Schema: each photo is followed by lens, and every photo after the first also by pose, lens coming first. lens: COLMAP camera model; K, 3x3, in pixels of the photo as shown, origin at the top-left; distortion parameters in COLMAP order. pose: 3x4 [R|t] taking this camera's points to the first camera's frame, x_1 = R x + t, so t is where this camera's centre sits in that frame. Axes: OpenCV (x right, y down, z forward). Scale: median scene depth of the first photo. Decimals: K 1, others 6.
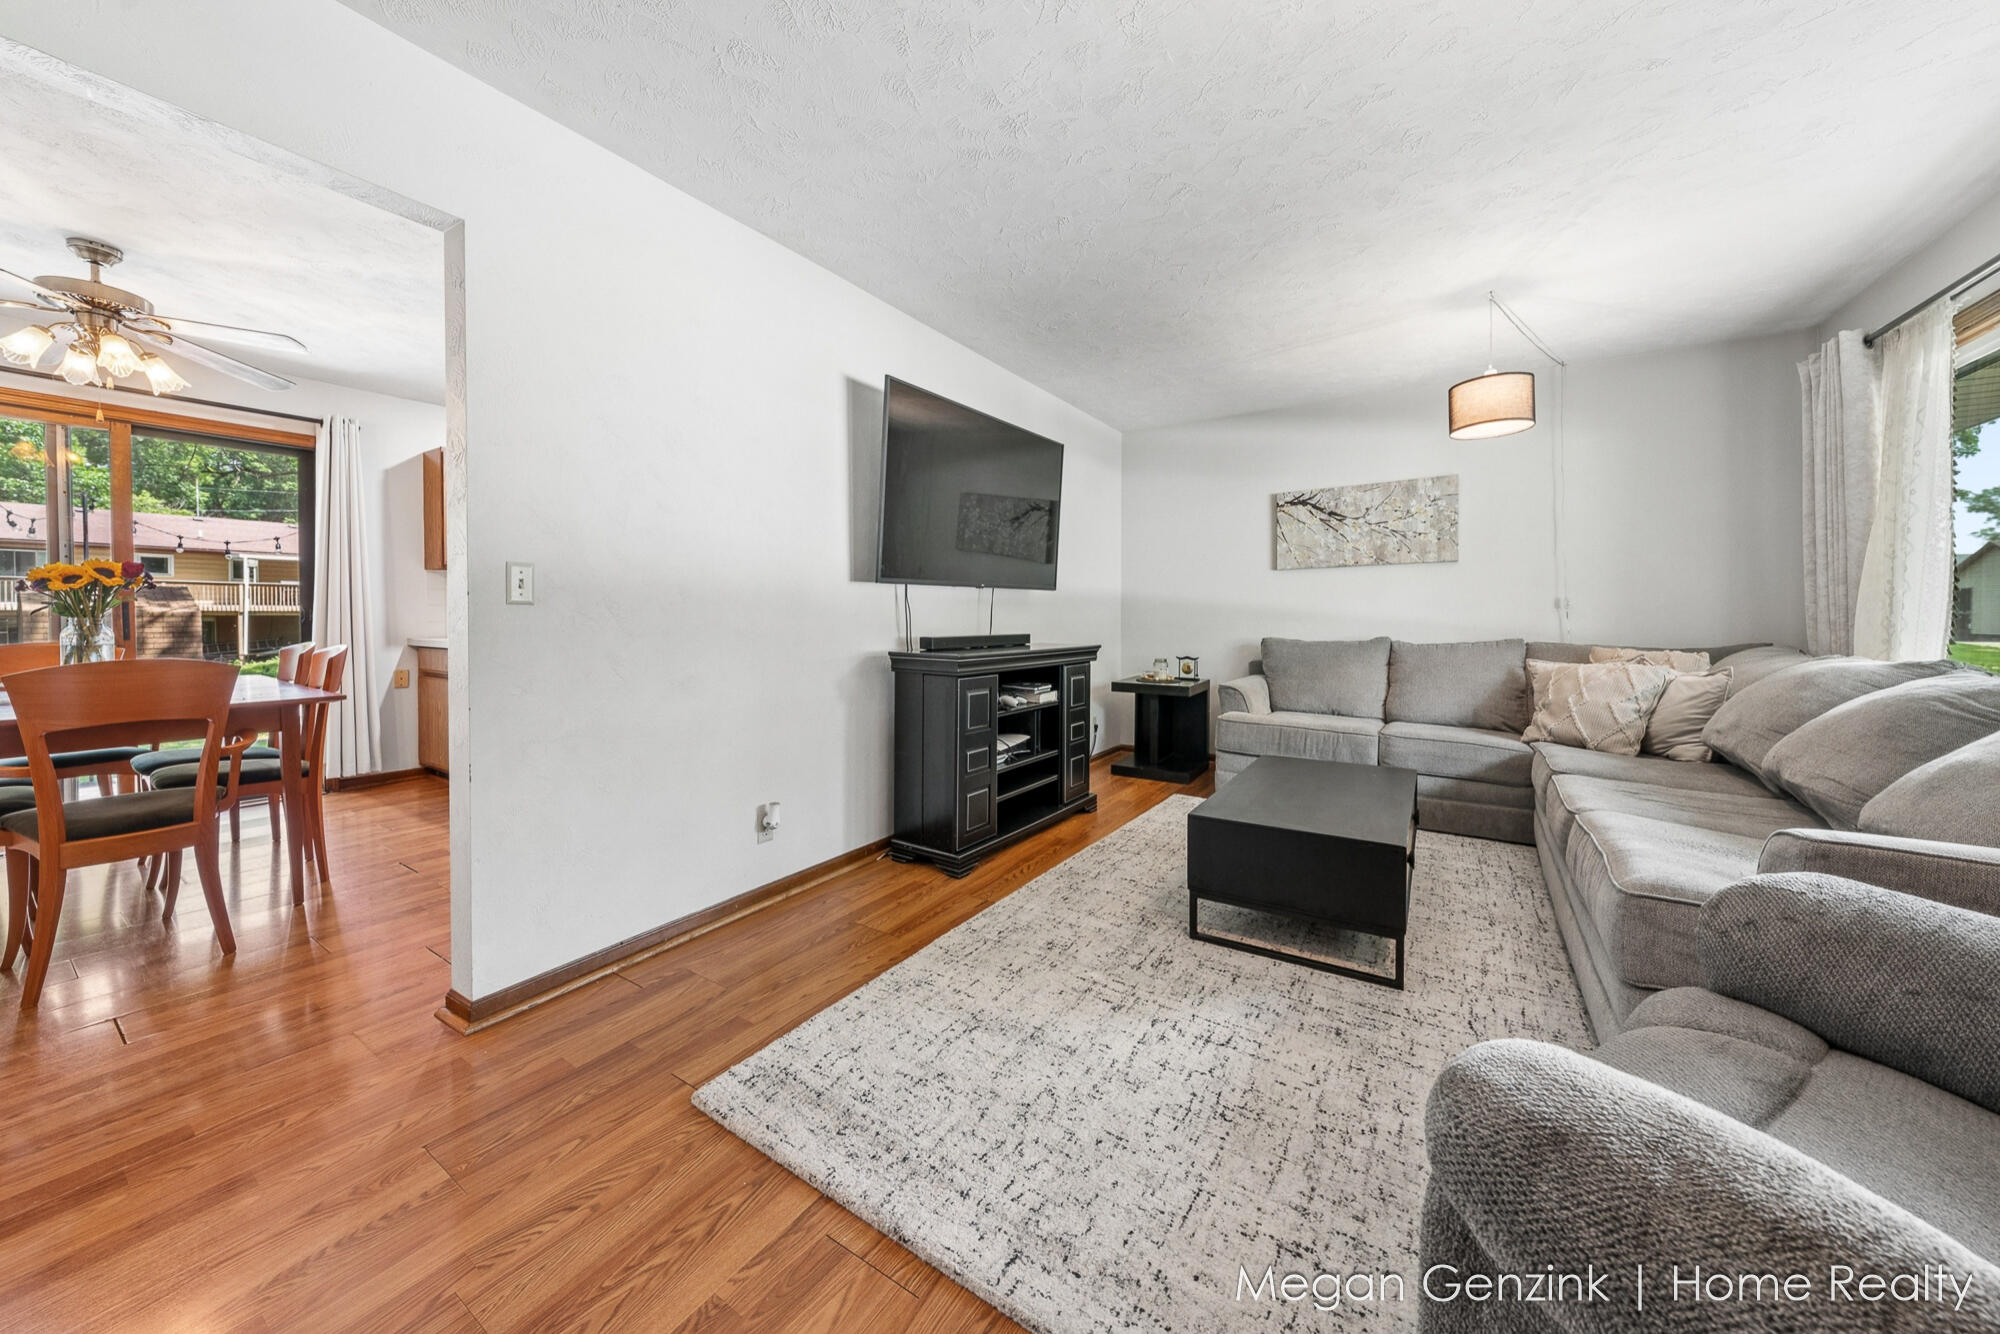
lens RADIAL K [[704.2, 0, 992.3], [0, 704.2, 625.4], [0, 0, 1]] dist [-0.001657, -0.000171]
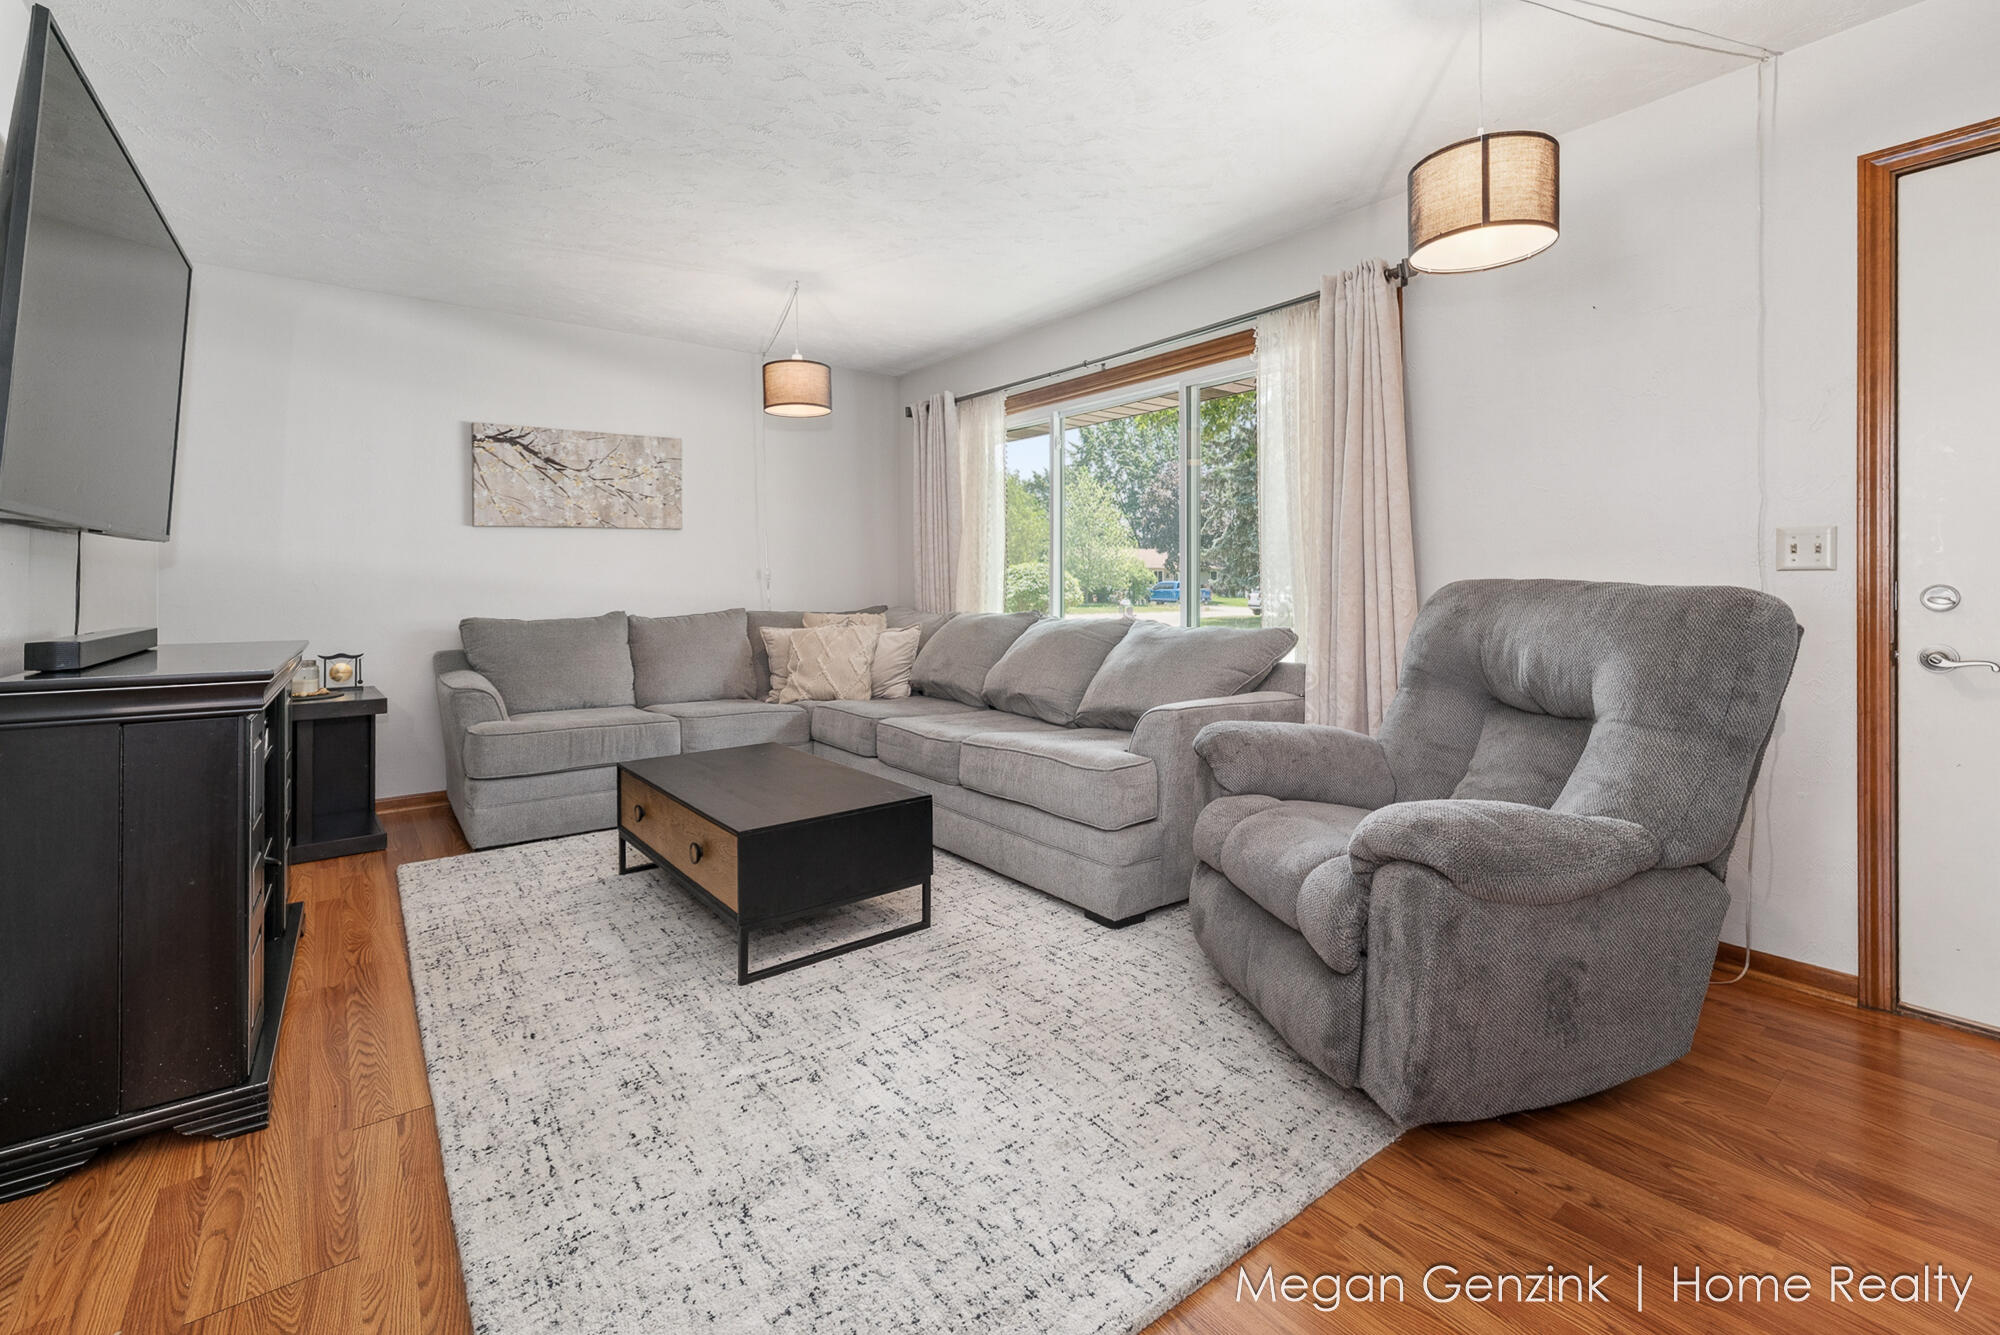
lens RADIAL K [[864.7, 0, 999.1], [0, 864.7, 581.9], [0, 0, 1]] dist [0.002973, -0.000113]
pose [[0.320991, -0.000362, 0.947082, -0.537015], [0.021133, 0.999754, -0.006781, -0.005017], [-0.946847, 0.022191, 0.320919, 0.373008]]
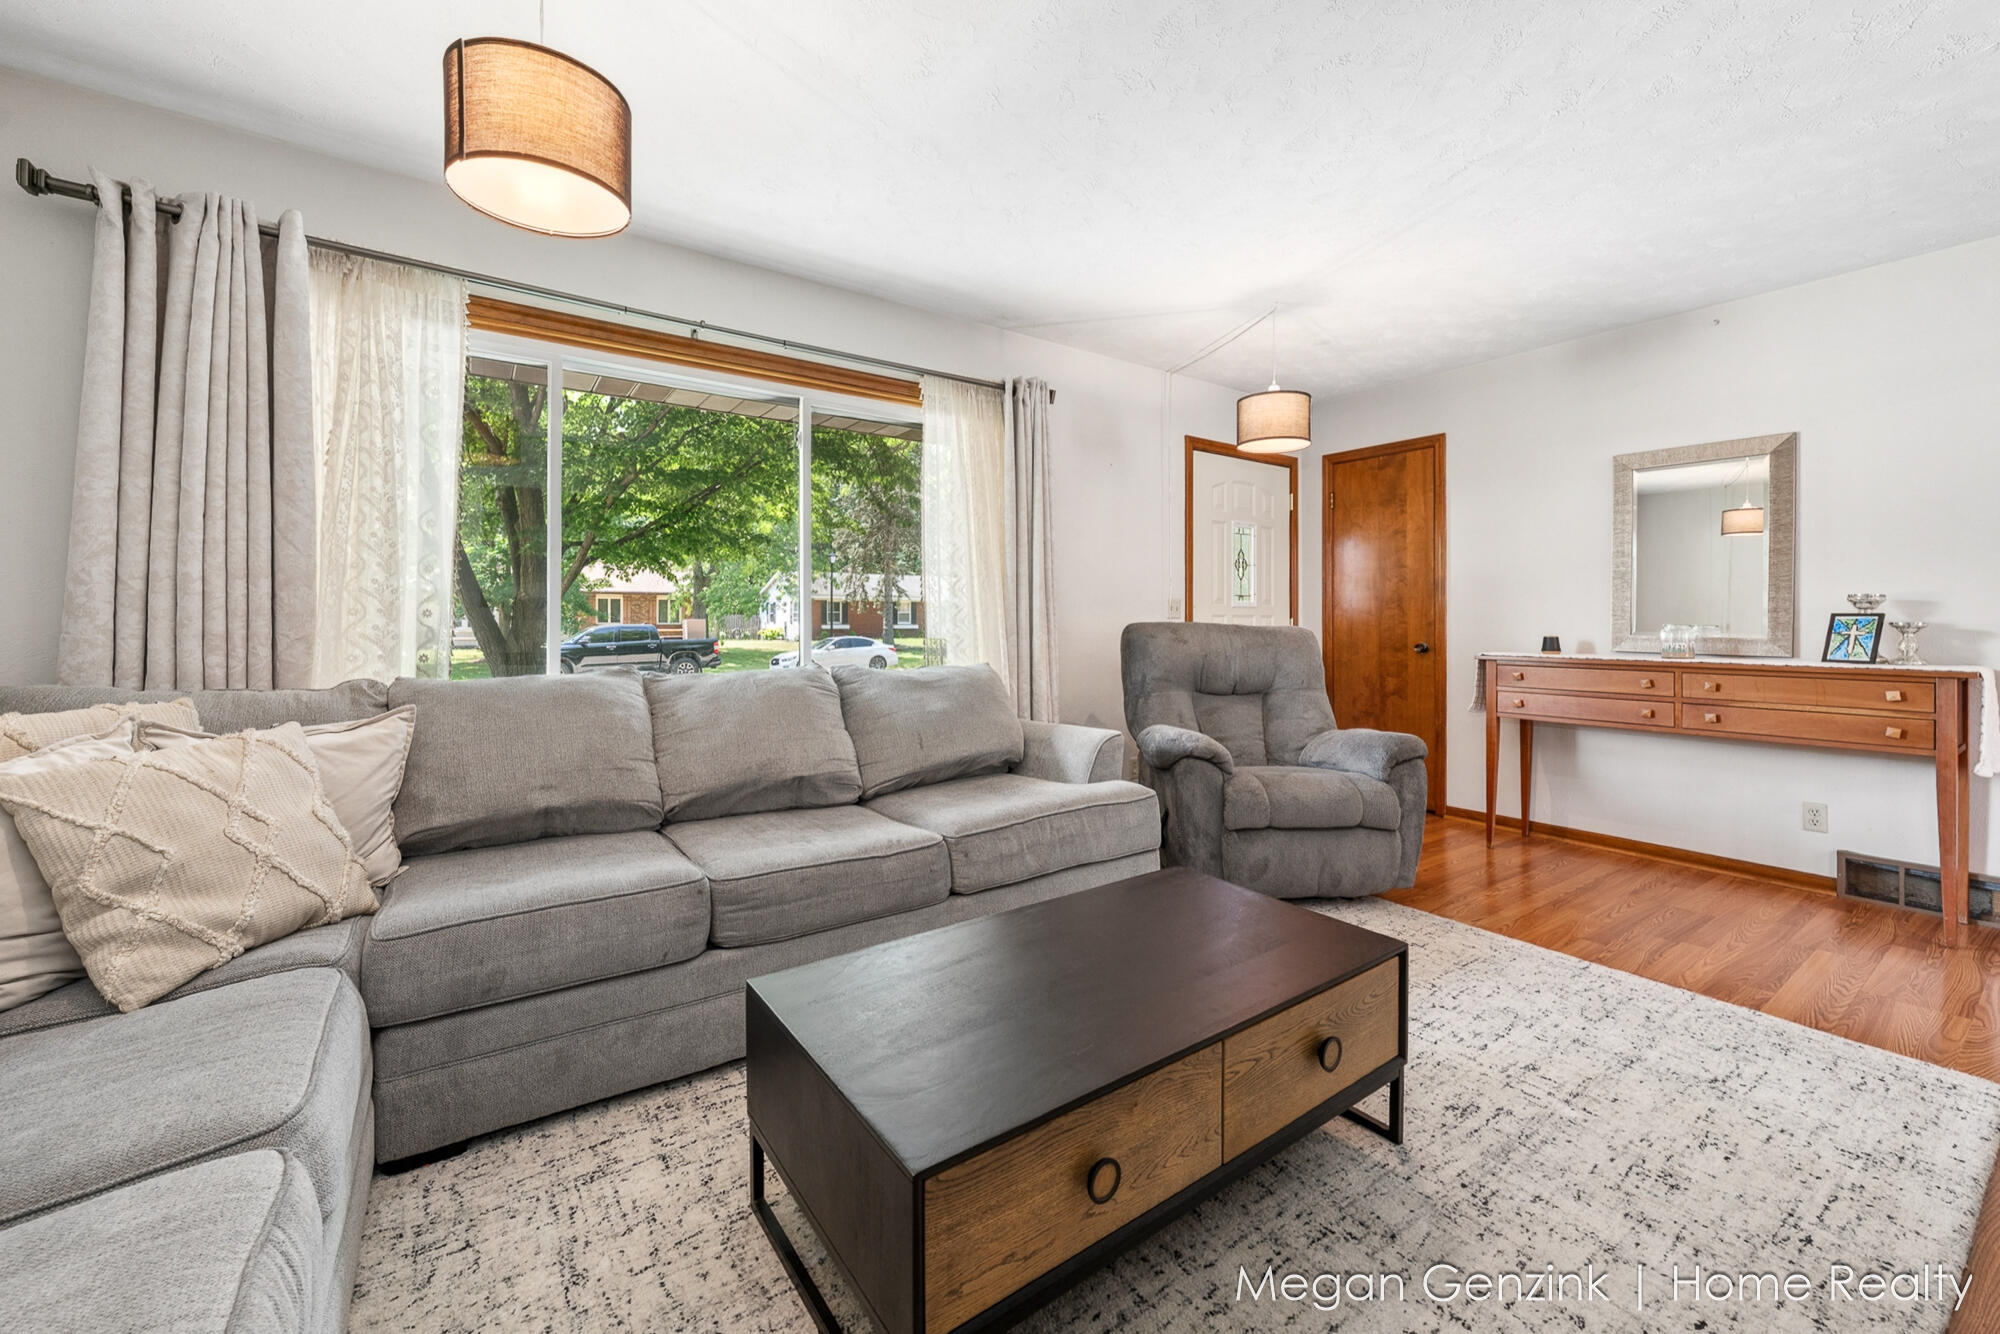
lens RADIAL K [[779.5, 0, 1002.8], [0, 779.5, 623.7], [0, 0, 1]] dist [-0.012935, 0.002378]
pose [[-0.927063, -0.000199, 0.374905, 0.335340], [0.006393, 0.999846, 0.016340, -0.026636], [-0.374851, 0.017545, -0.926919, 1.676617]]
